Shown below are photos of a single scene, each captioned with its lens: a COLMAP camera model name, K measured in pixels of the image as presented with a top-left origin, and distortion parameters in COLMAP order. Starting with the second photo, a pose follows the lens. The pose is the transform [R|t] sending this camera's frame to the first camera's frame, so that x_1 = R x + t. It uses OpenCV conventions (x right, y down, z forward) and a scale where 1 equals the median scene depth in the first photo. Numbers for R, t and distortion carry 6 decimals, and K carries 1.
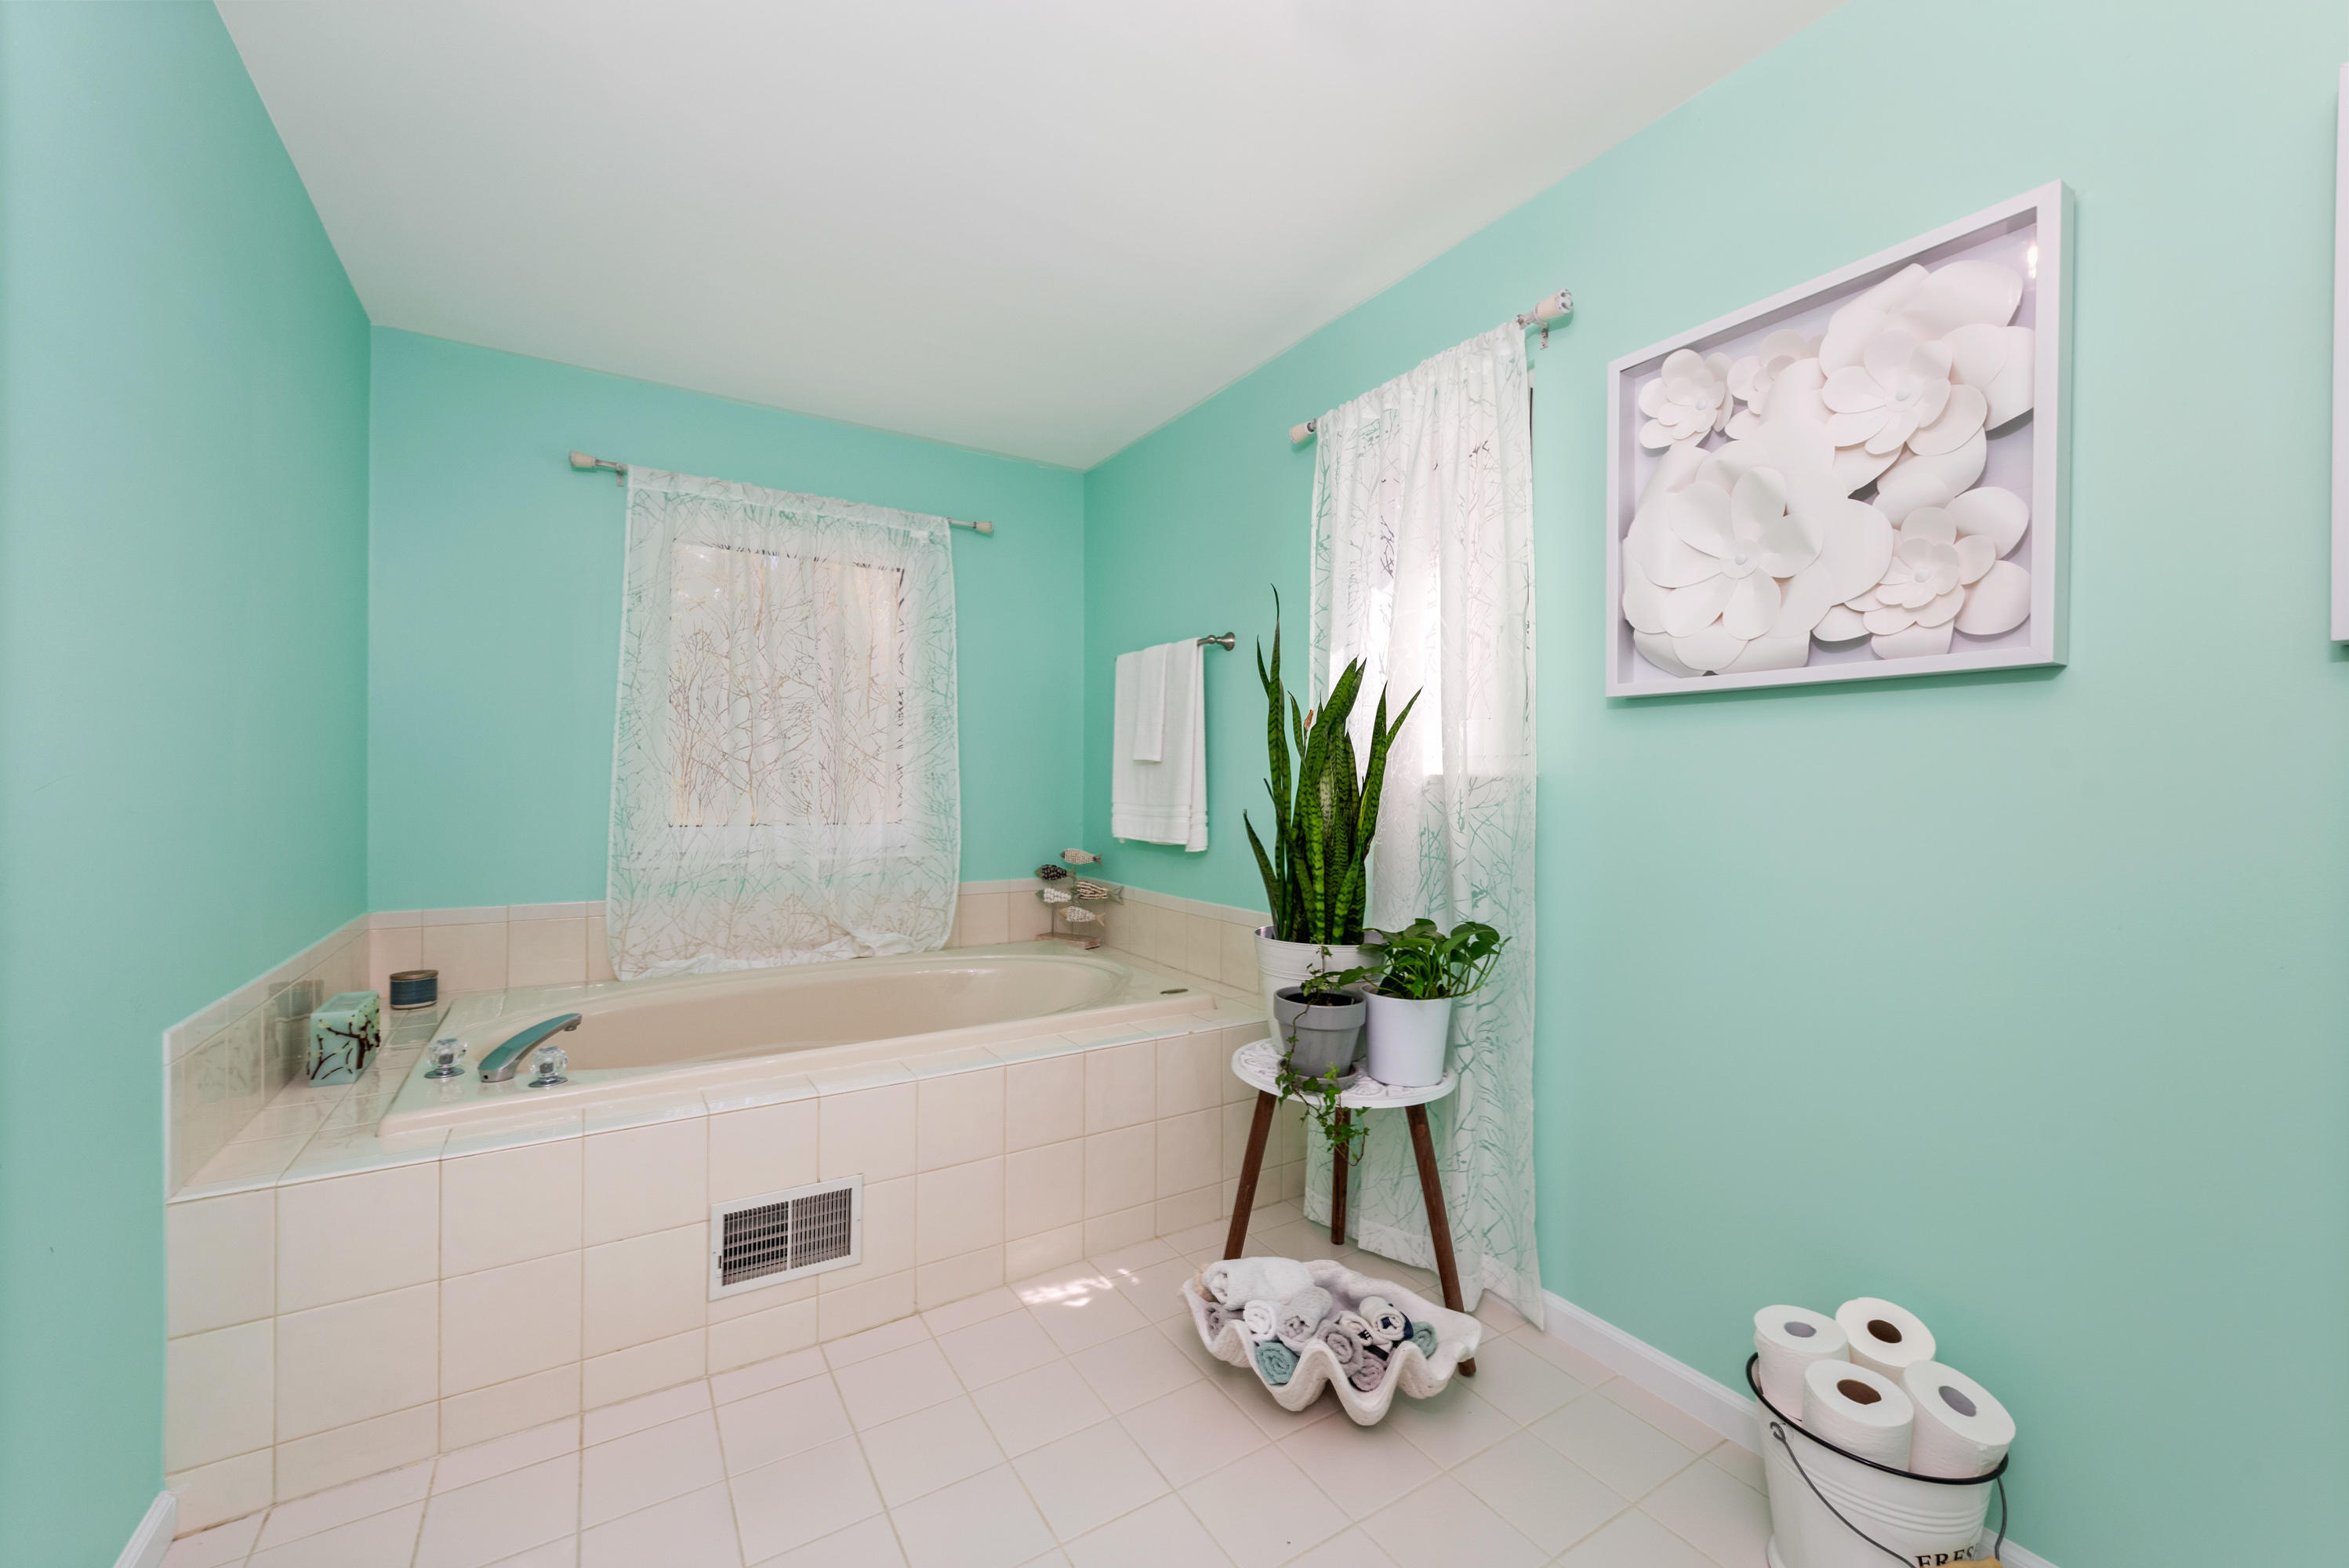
lens RADIAL K [[936.3, 0, 1158.8], [0, 936.3, 786.1], [0, 0, 1]] dist [0.001250, 0.000122]
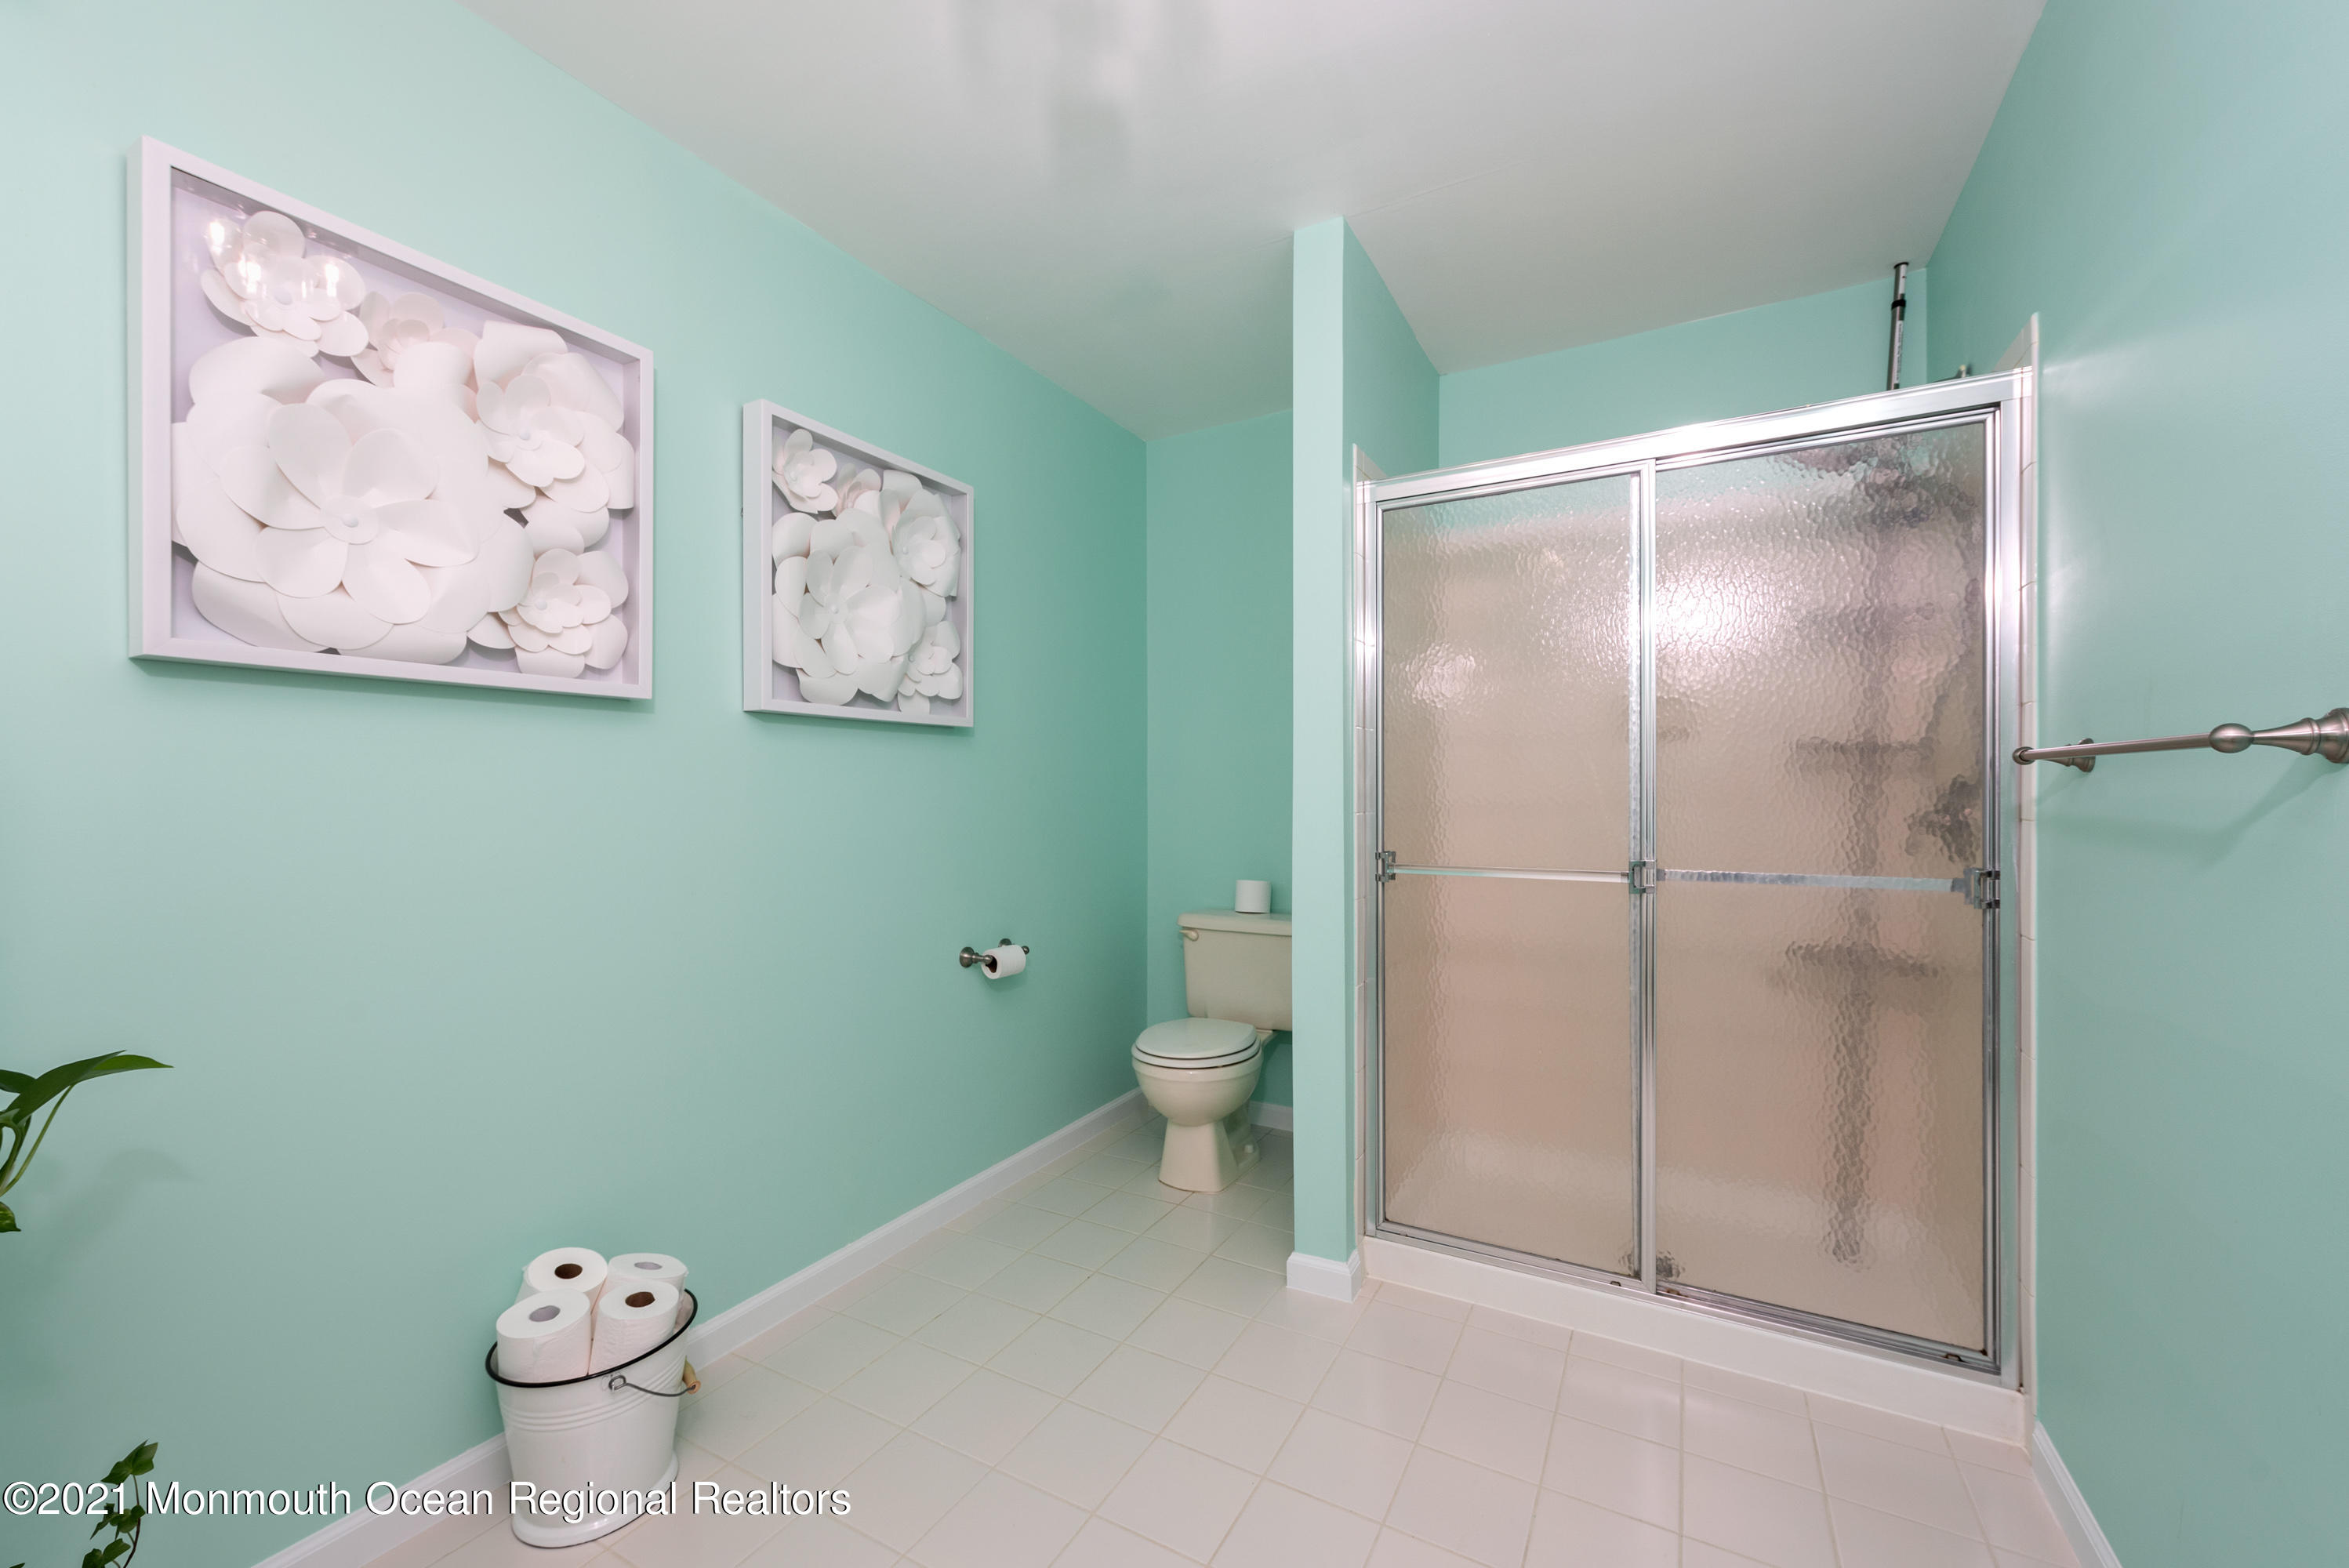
lens RADIAL K [[936.3, 0, 1164.6], [0, 936.3, 803.3], [0, 0, 1]] dist [0.001250, 0.000122]
pose [[-0.463004, -0.012630, 0.886266, -0.521214], [-0.008808, 0.999915, 0.009649, -0.002996], [-0.886312, -0.003338, -0.463076, 0.822124]]
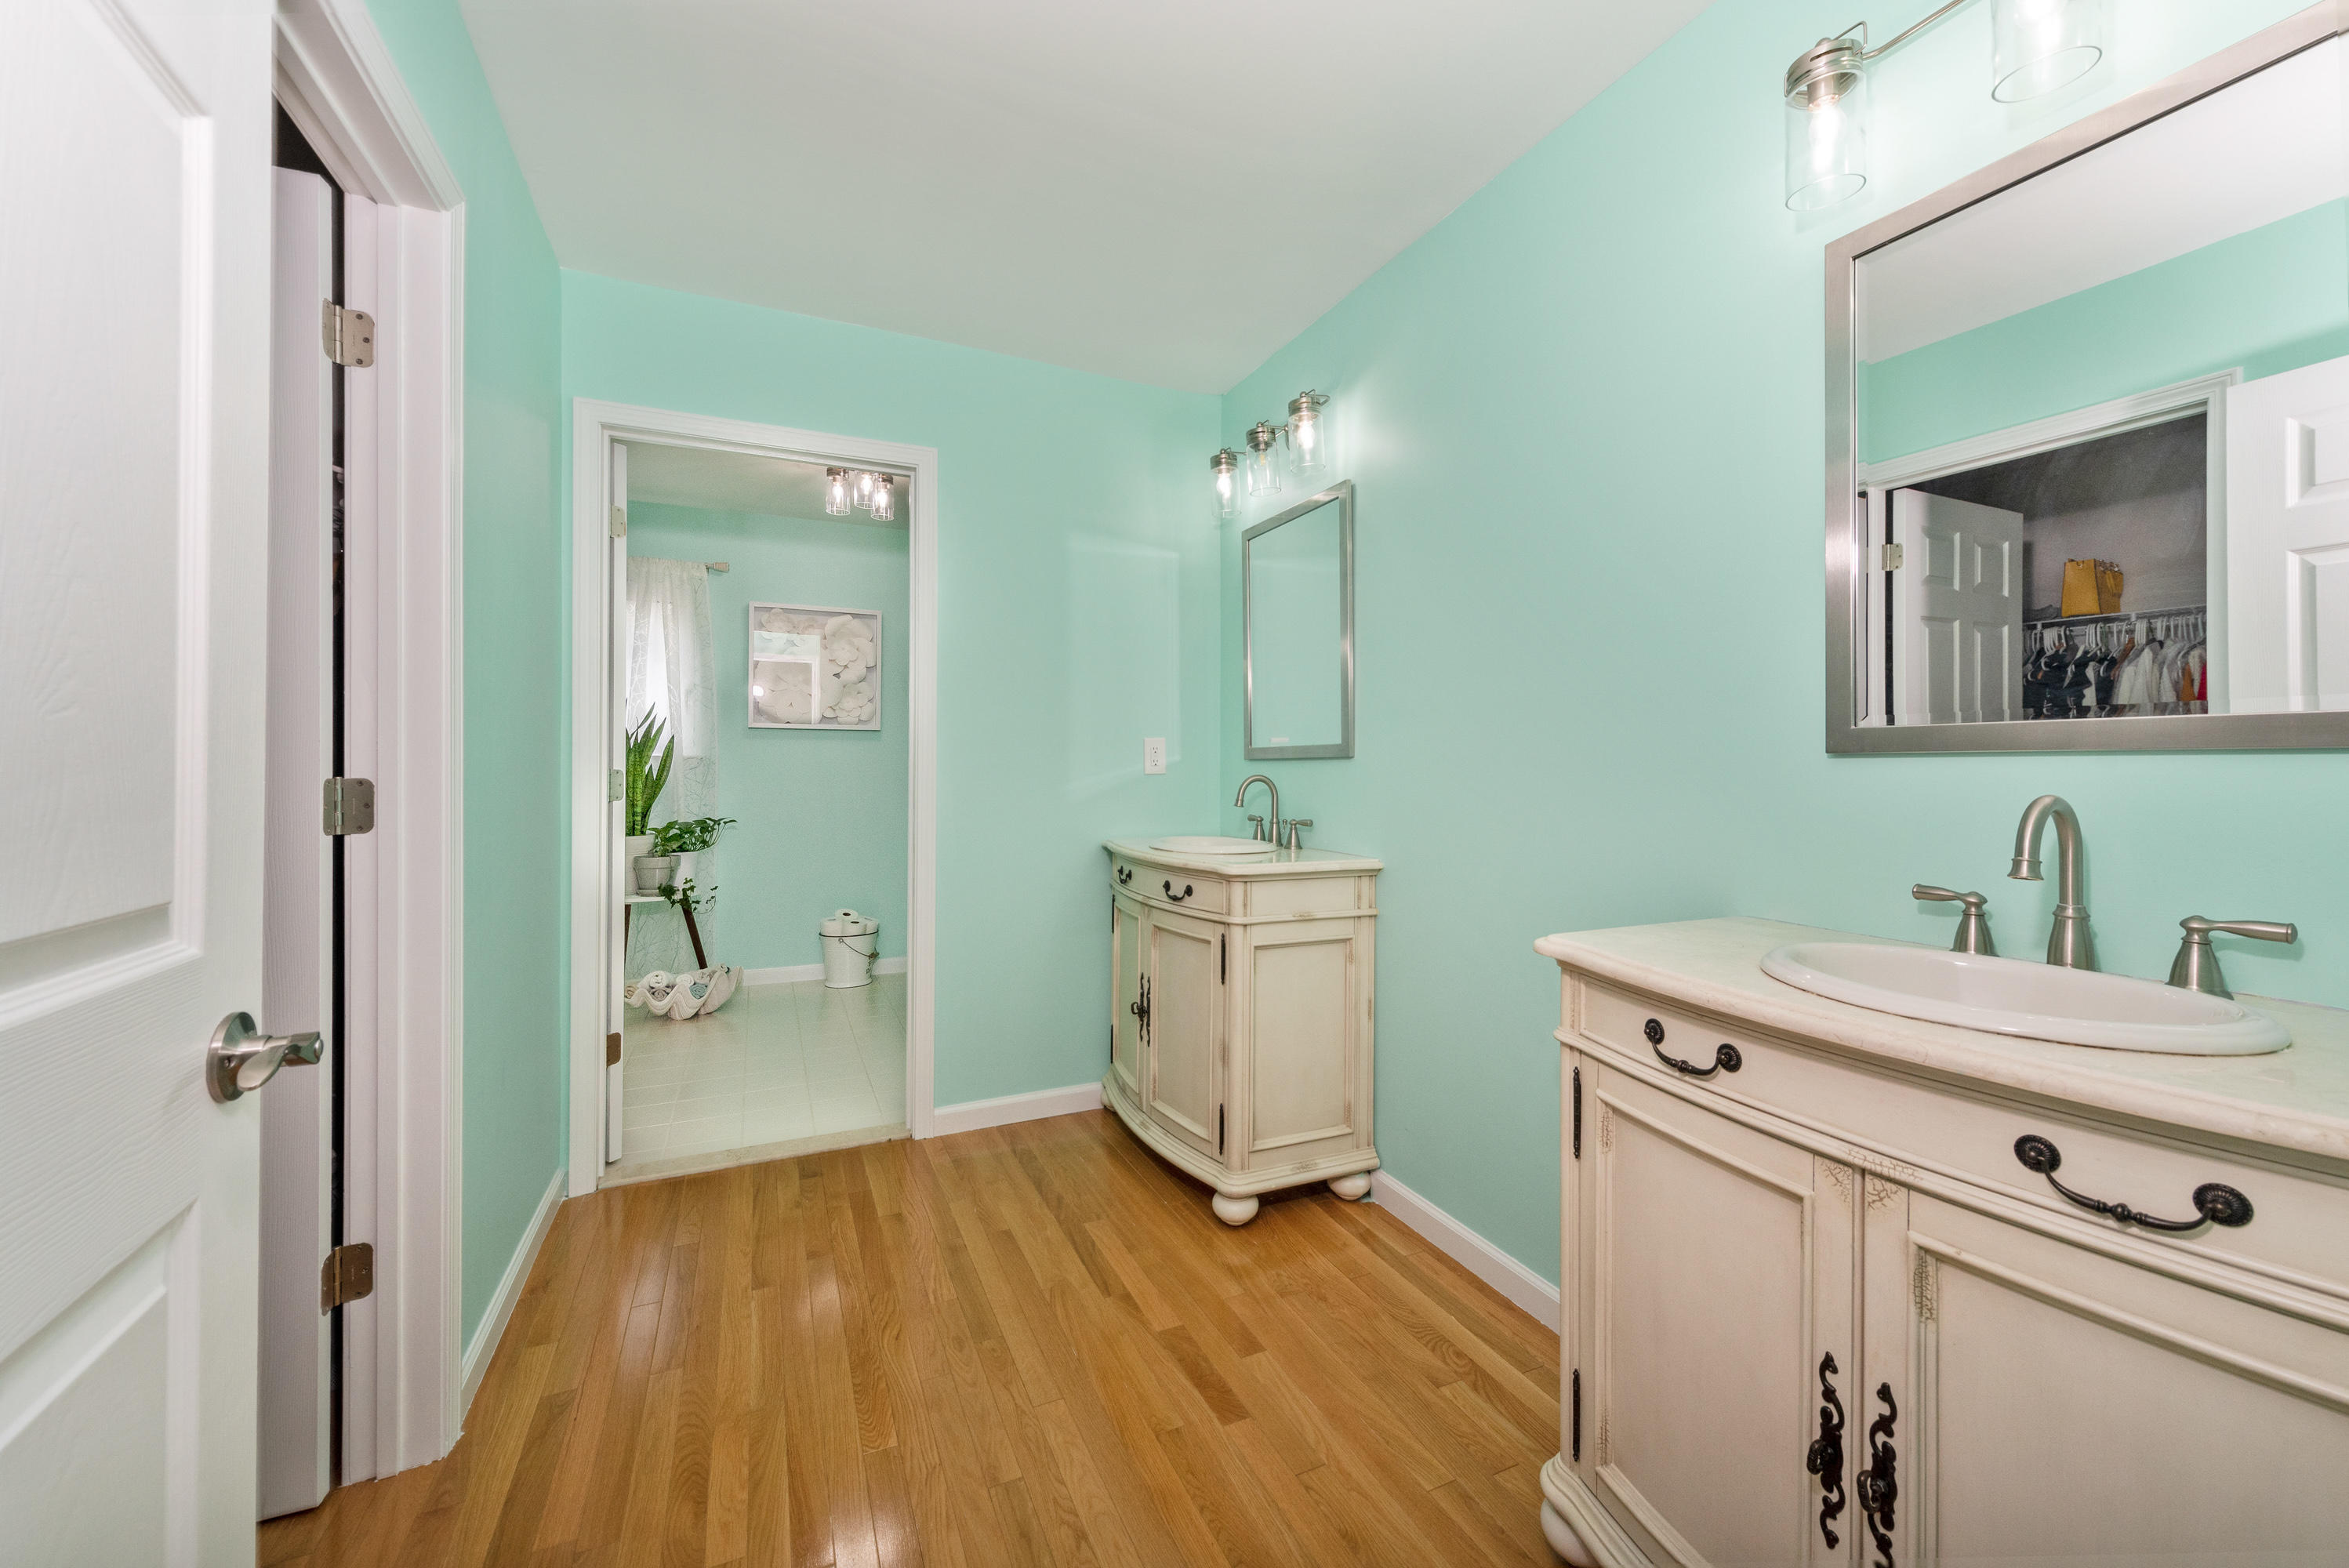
lens RADIAL K [[936.3, 0, 1172.2], [0, 936.3, 762.8], [0, 0, 1]] dist [0.001250, 0.000122]
pose [[0.150505, -0.003717, 0.988602, -2.391353], [-0.008591, 0.999950, 0.005067, -0.021931], [-0.988572, -0.009255, 0.150466, -0.711159]]
